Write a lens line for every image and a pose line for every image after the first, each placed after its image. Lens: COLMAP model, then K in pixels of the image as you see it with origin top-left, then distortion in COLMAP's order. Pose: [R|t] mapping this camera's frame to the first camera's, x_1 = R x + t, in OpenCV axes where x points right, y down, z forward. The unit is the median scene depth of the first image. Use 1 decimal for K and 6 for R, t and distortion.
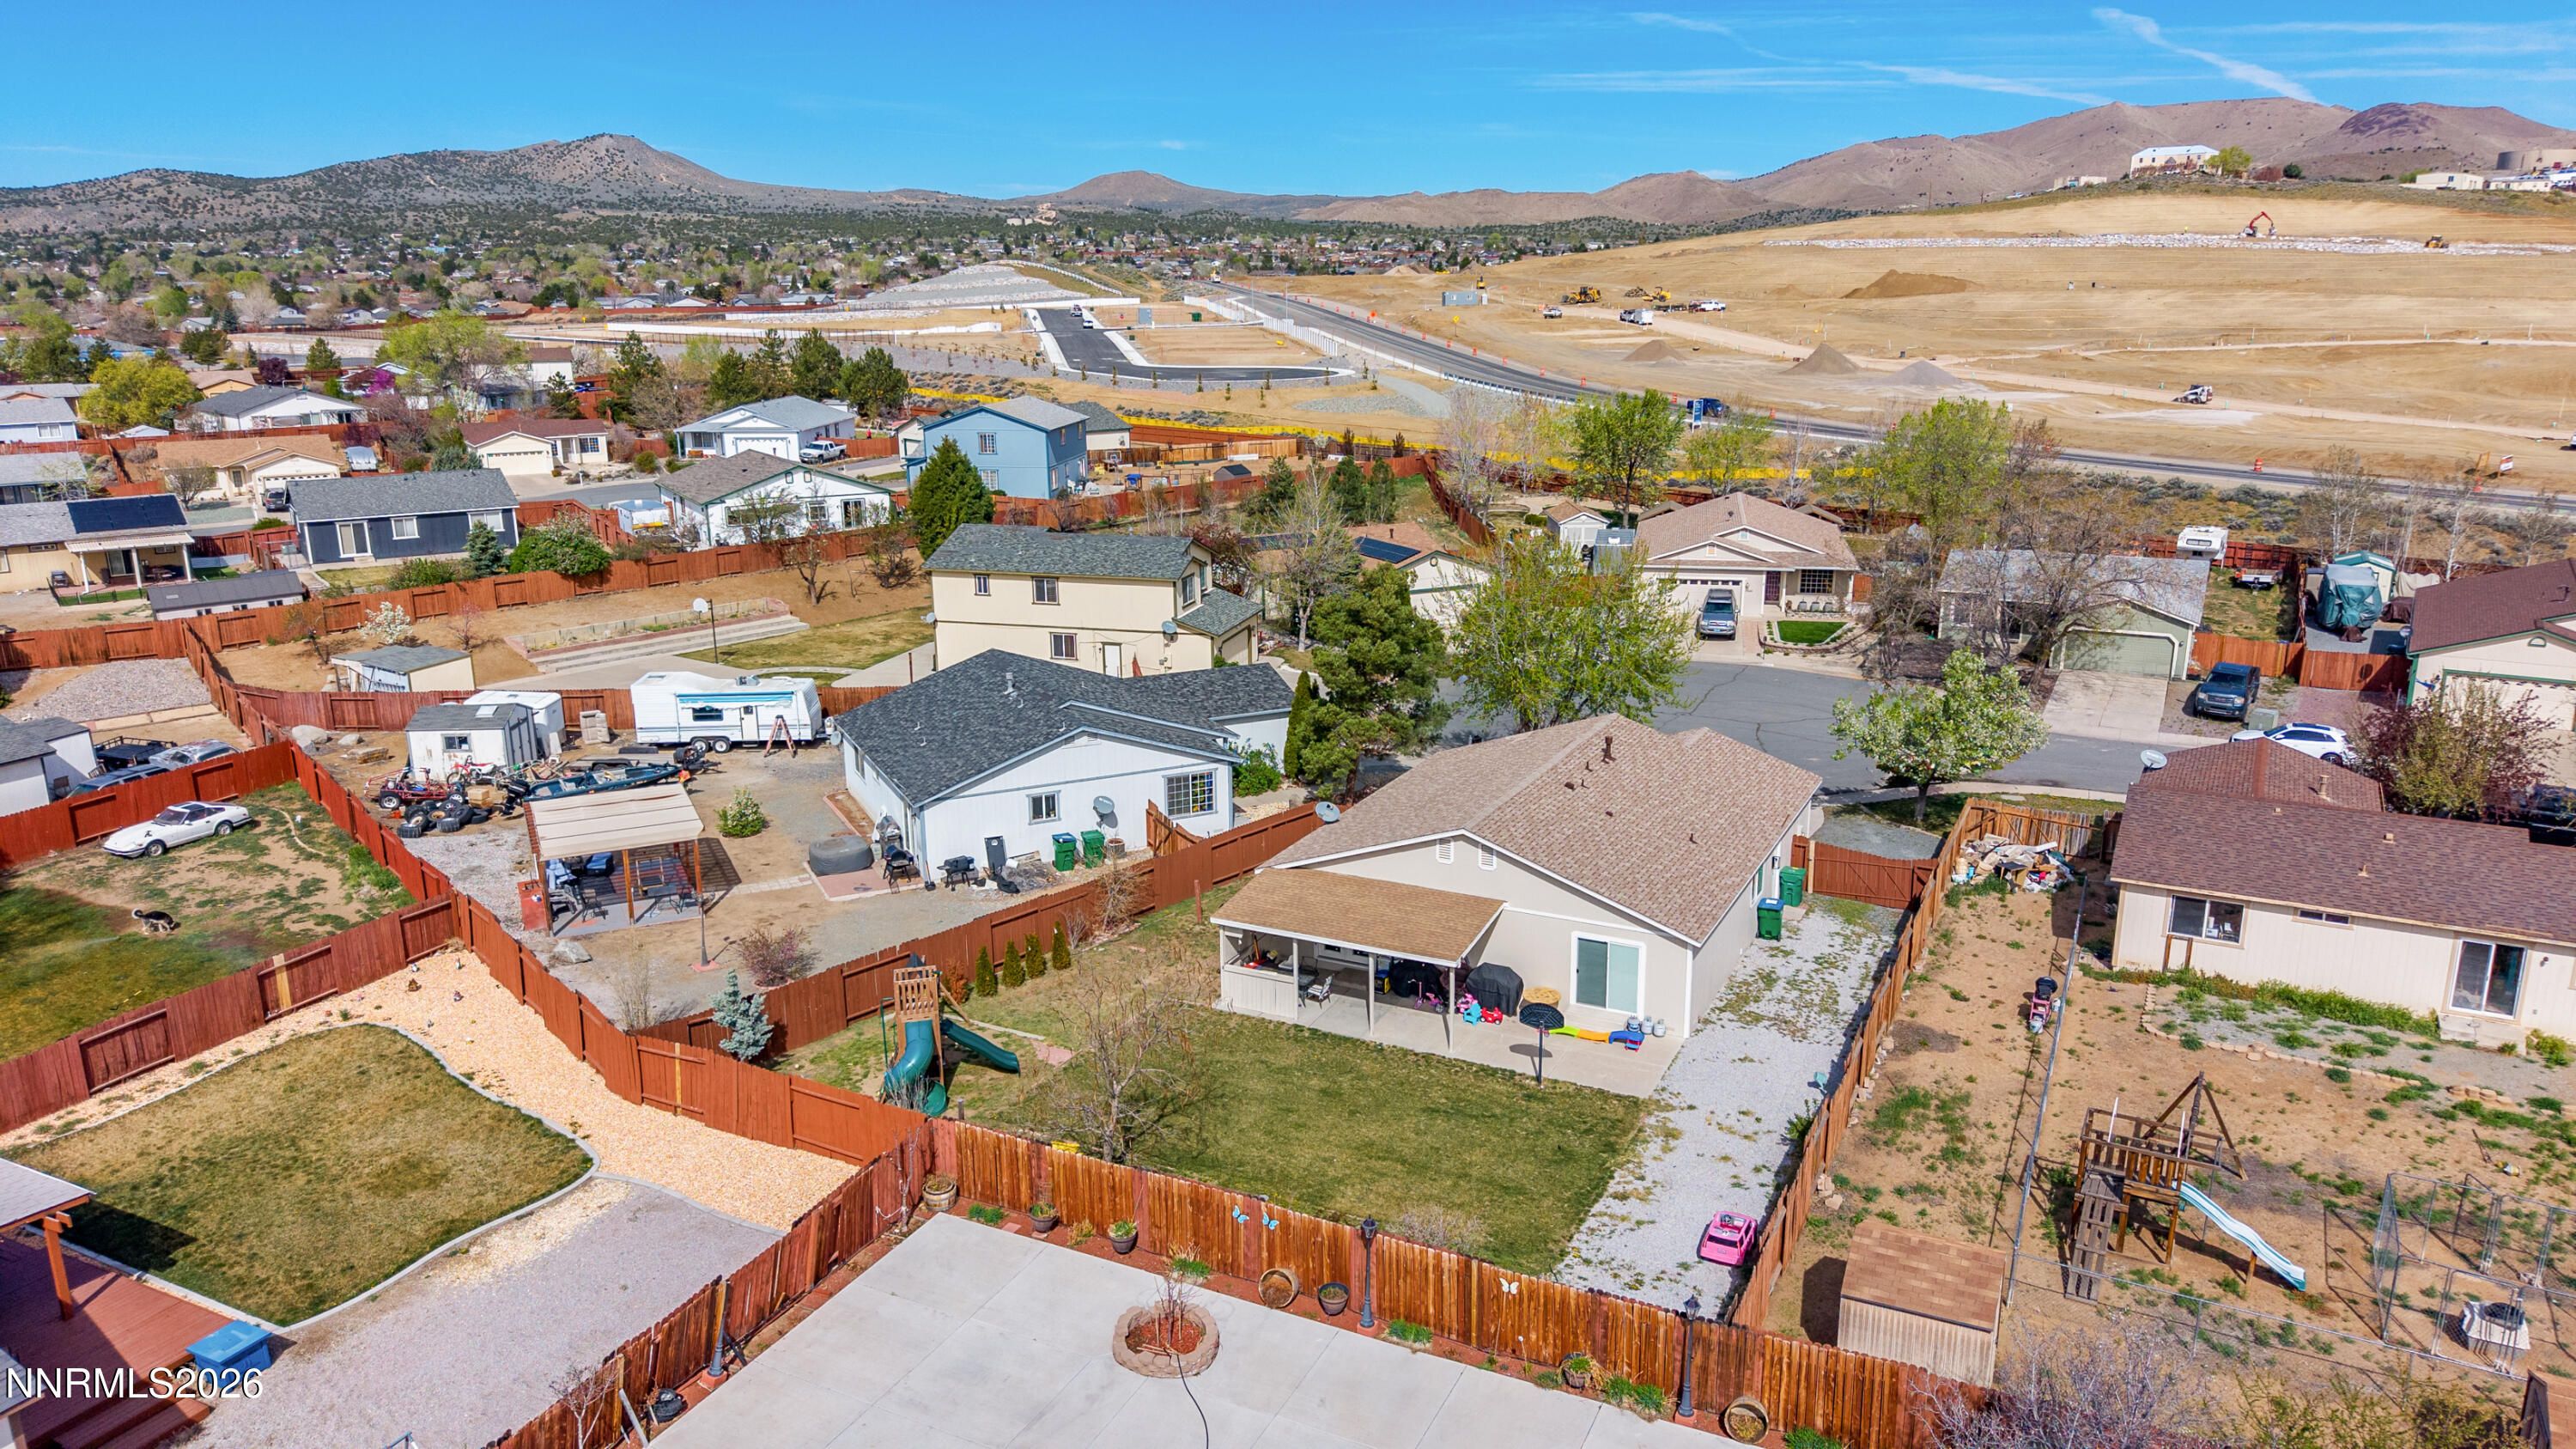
lens RADIAL K [[1758.3, 0, 1298.0], [0, 1758.3, 728.1], [0, 0, 1]] dist [0.073227, -0.090040]
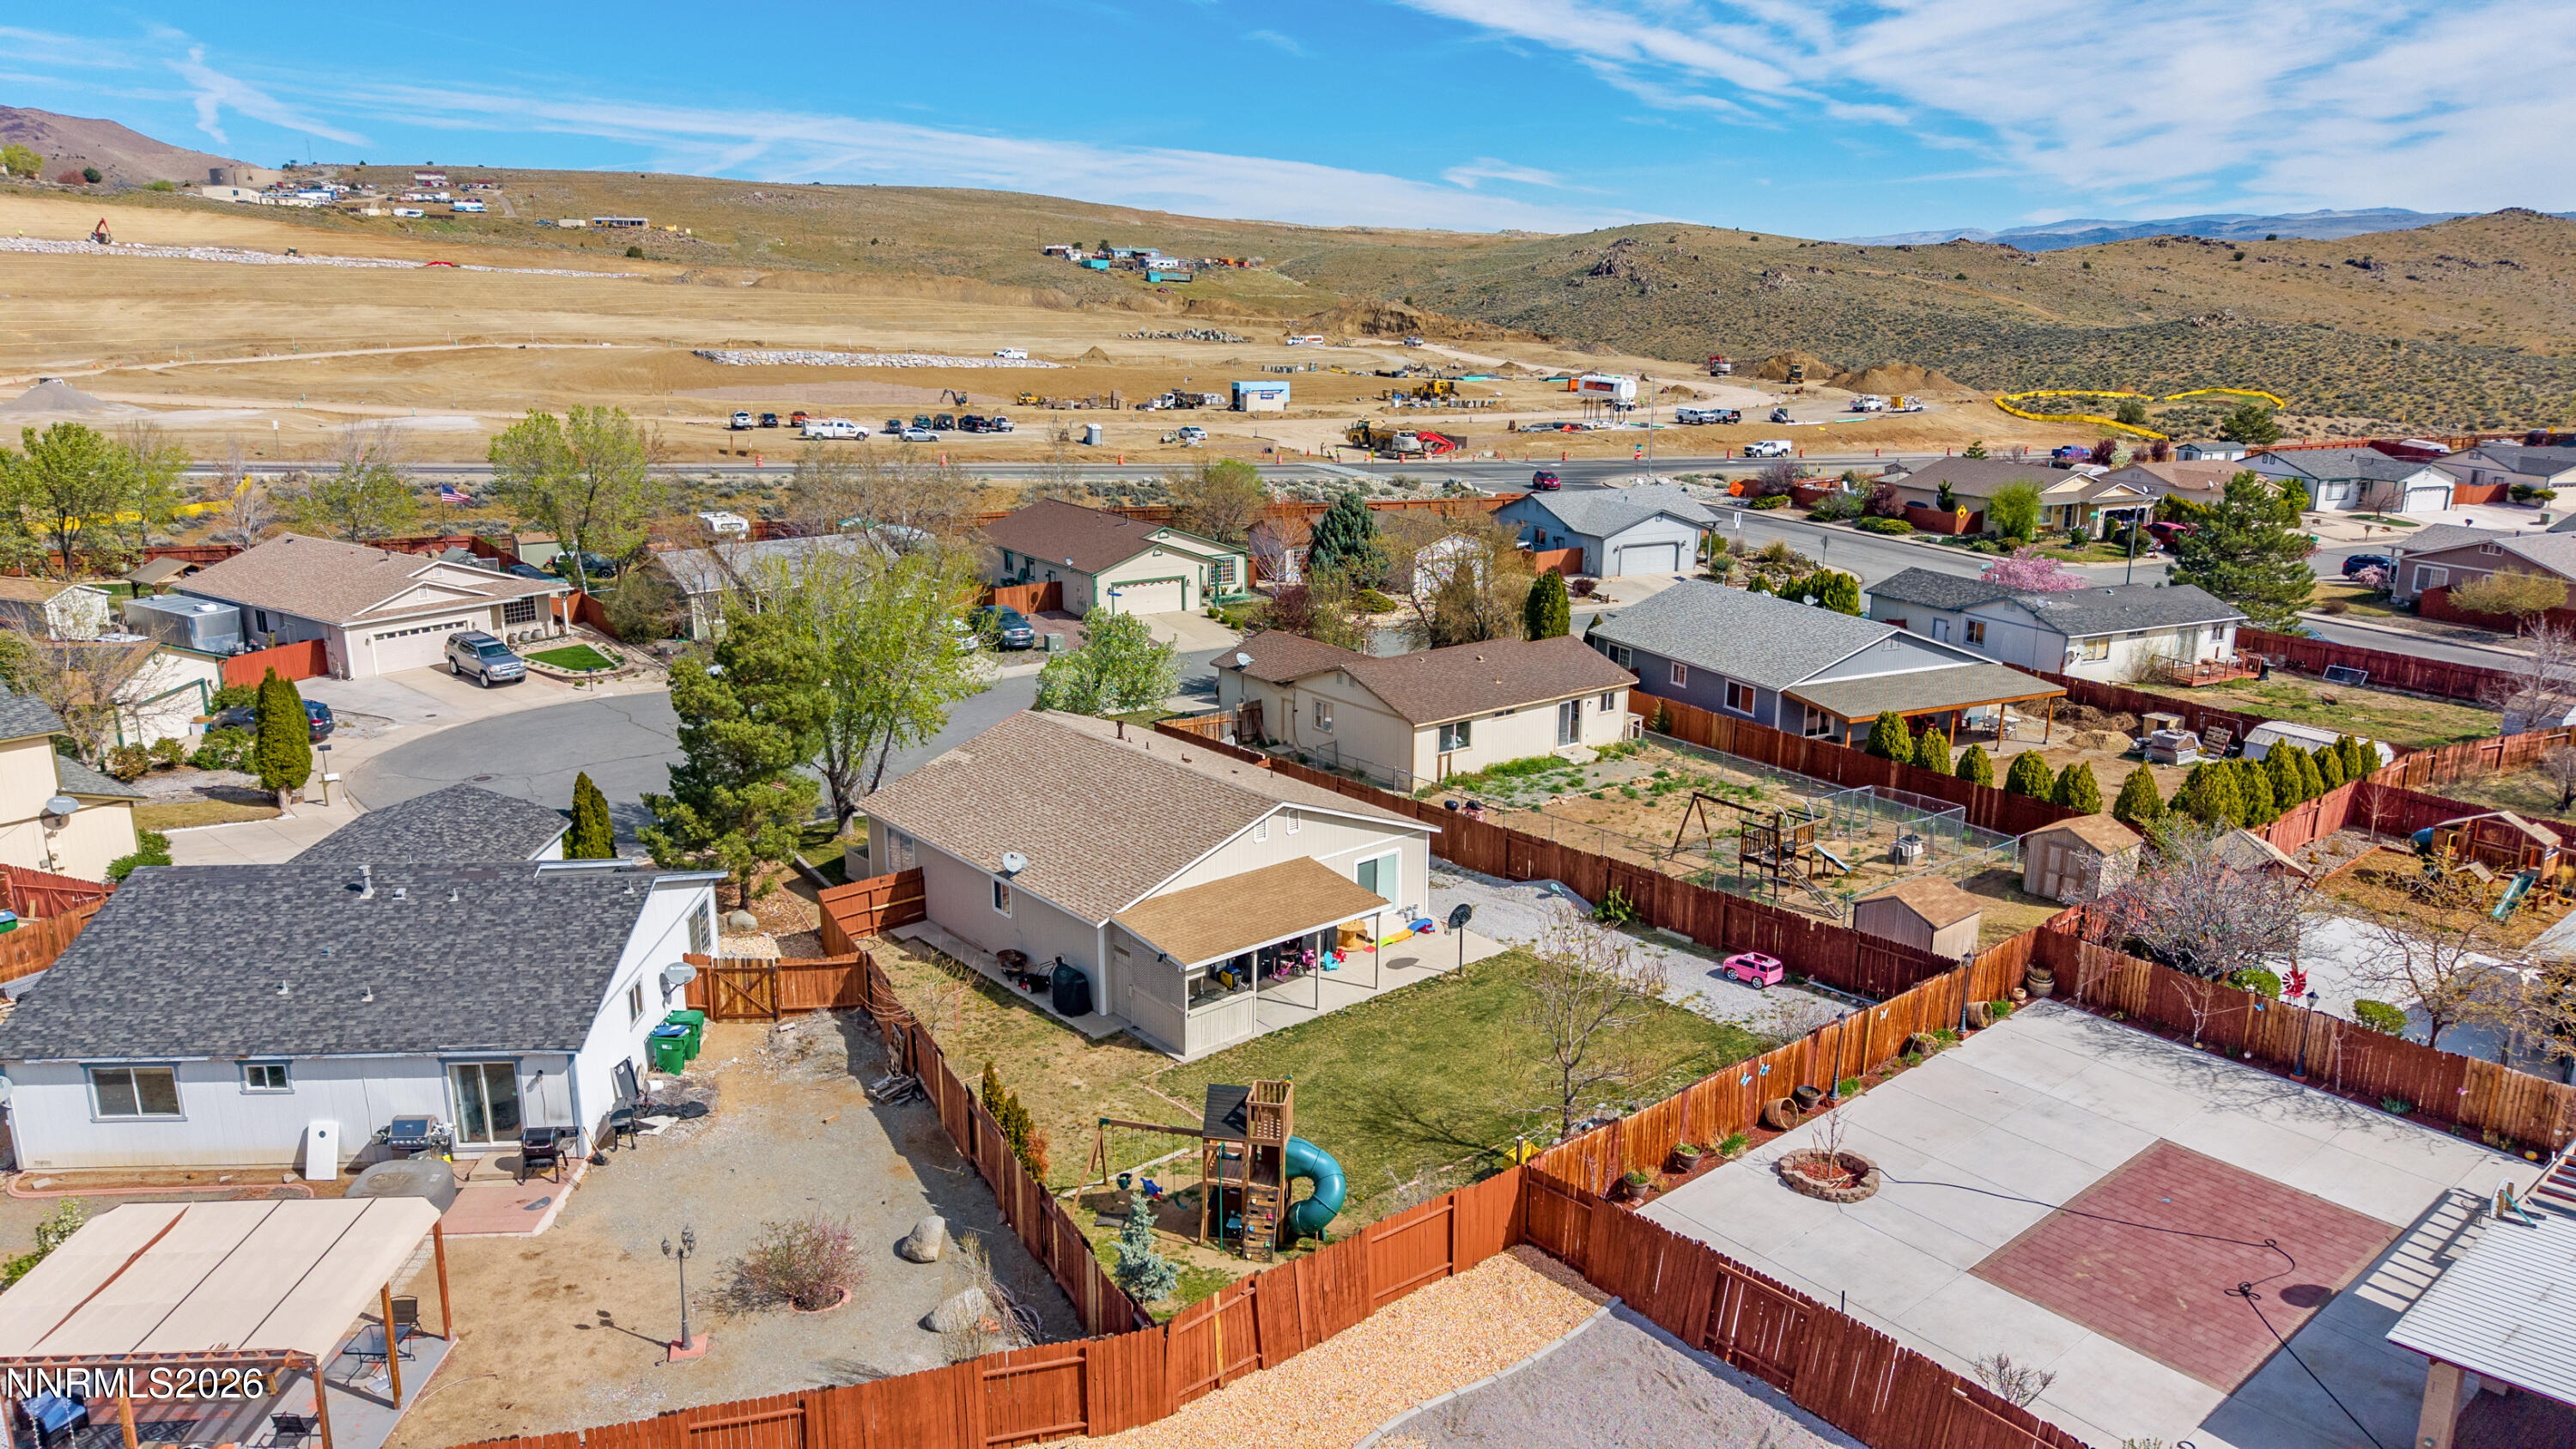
lens RADIAL K [[1758.3, 0, 1298.0], [0, 1758.3, 728.1], [0, 0, 1]] dist [0.073227, -0.090040]
pose [[0.366218, -0.215477, 0.905237, -0.823888], [0.221008, 0.965124, 0.140323, -0.126991], [-0.903903, 0.148676, 0.401068, 0.542986]]
